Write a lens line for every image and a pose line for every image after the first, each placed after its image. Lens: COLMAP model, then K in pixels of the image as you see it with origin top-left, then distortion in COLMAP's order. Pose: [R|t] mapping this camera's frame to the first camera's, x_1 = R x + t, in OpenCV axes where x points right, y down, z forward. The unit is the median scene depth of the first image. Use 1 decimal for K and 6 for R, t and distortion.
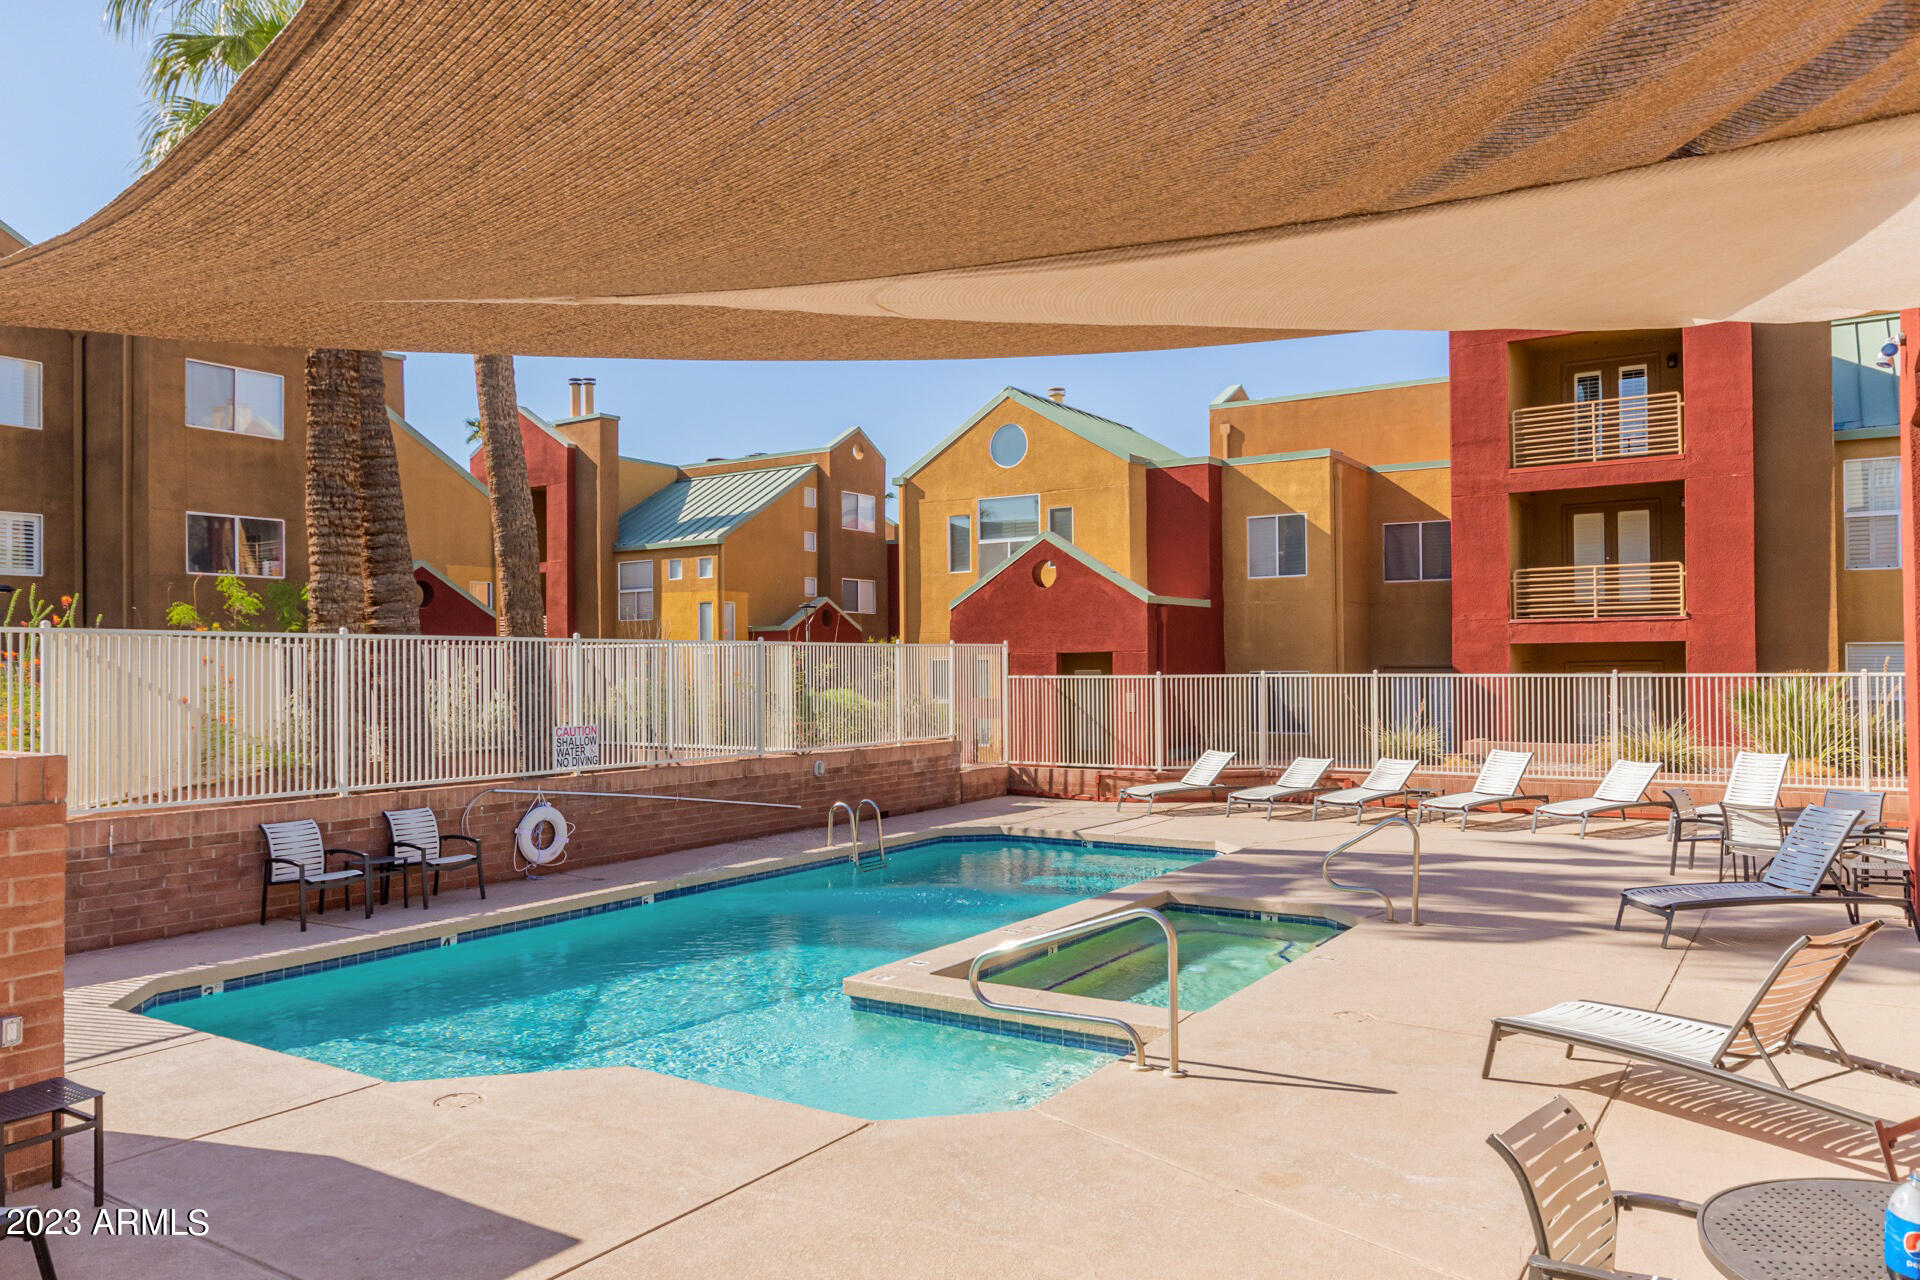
lens RADIAL K [[1337.3, 0, 960.0], [0, 1337.3, 640.0], [0, 0, 1]] dist [0.002788, 0.002804]
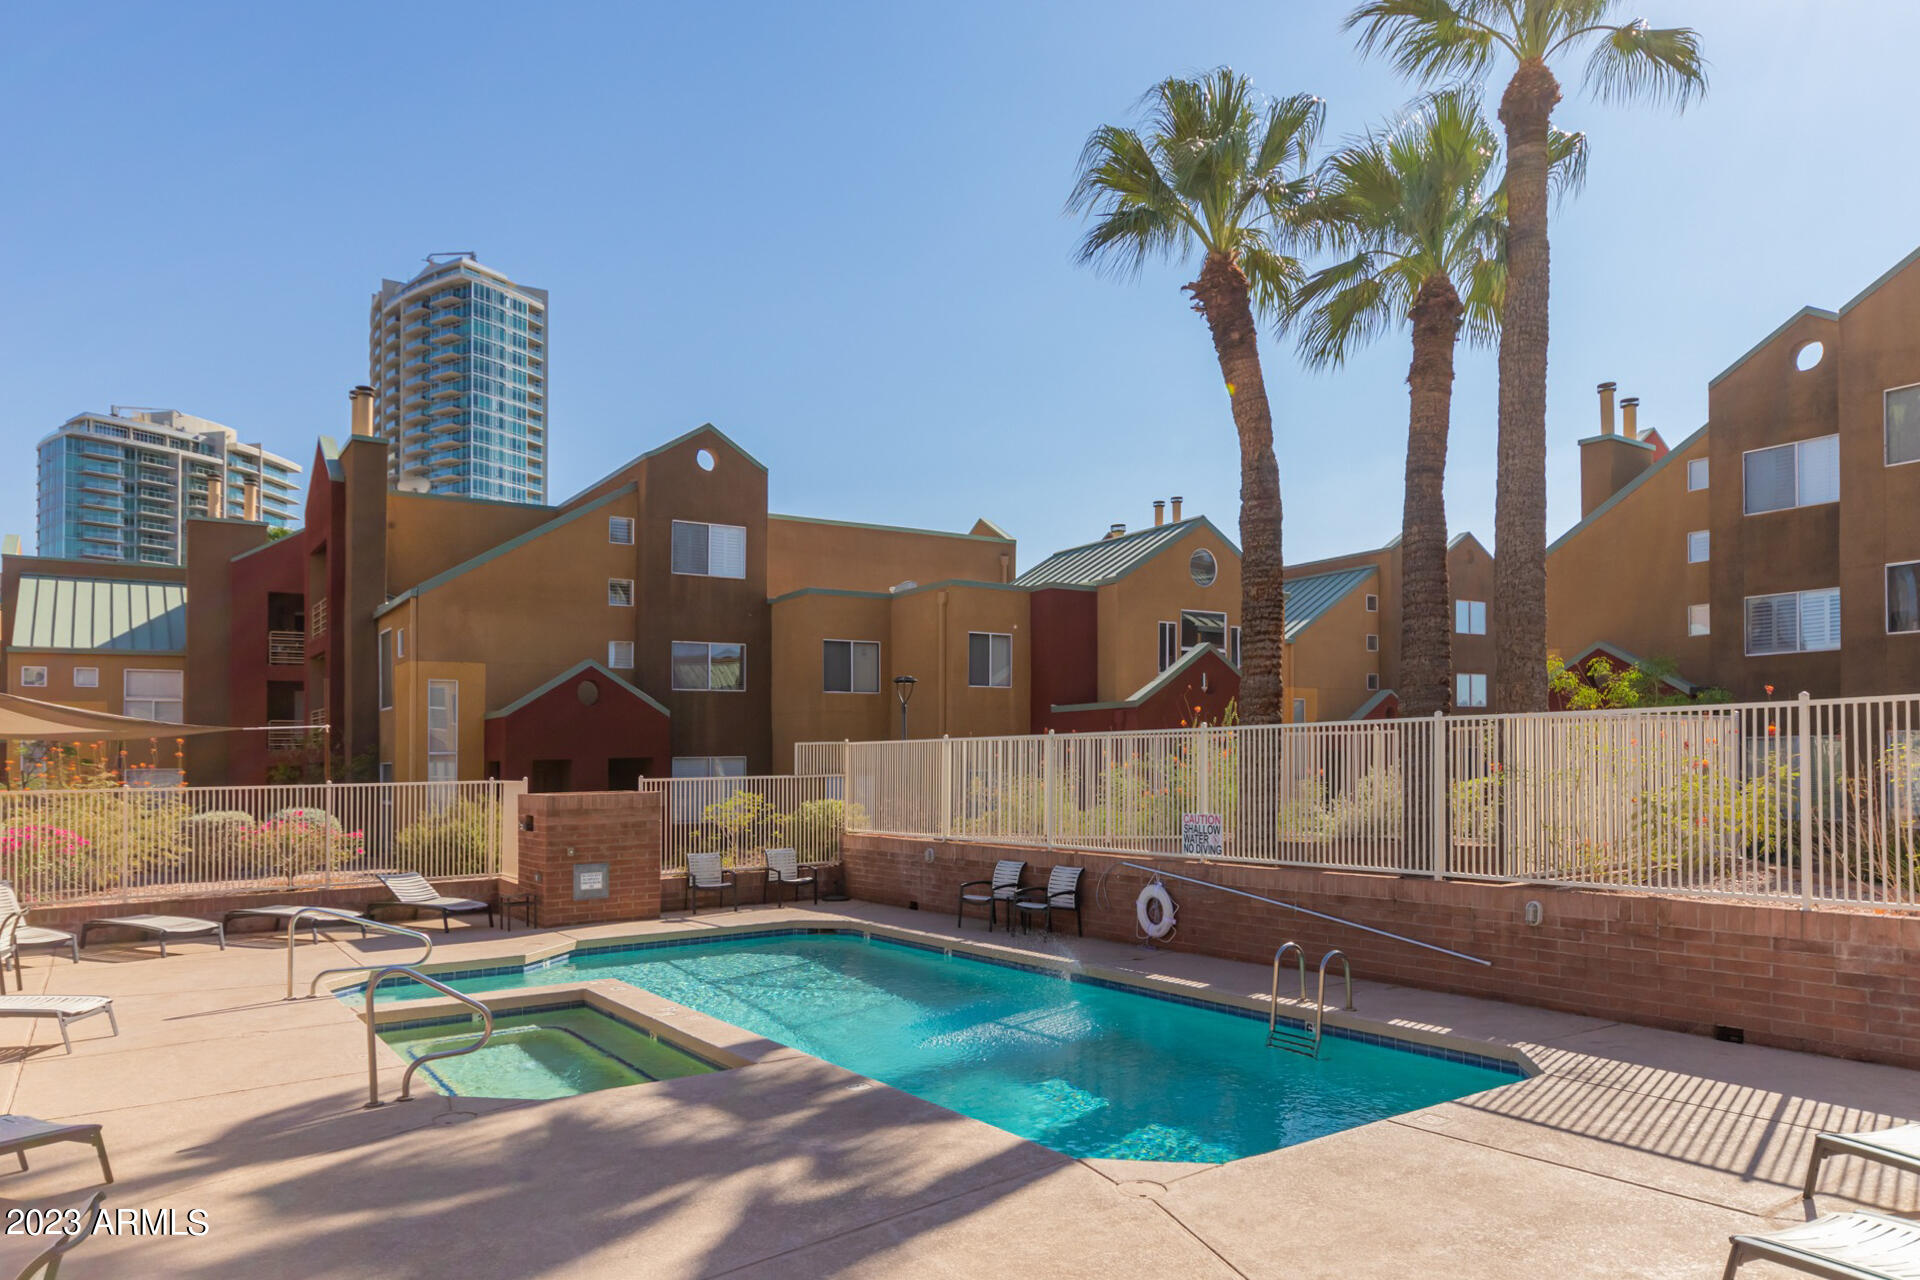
lens RADIAL K [[1250.9, 0, 963.7], [0, 1250.9, 738.1], [0, 0, 1]] dist [-0.000995, 0.000261]
pose [[-0.380299, -0.003824, -0.924855, 0.638086], [0.037979, 0.999083, -0.019747, 0.018040], [0.924083, -0.042635, -0.379806, 1.156239]]
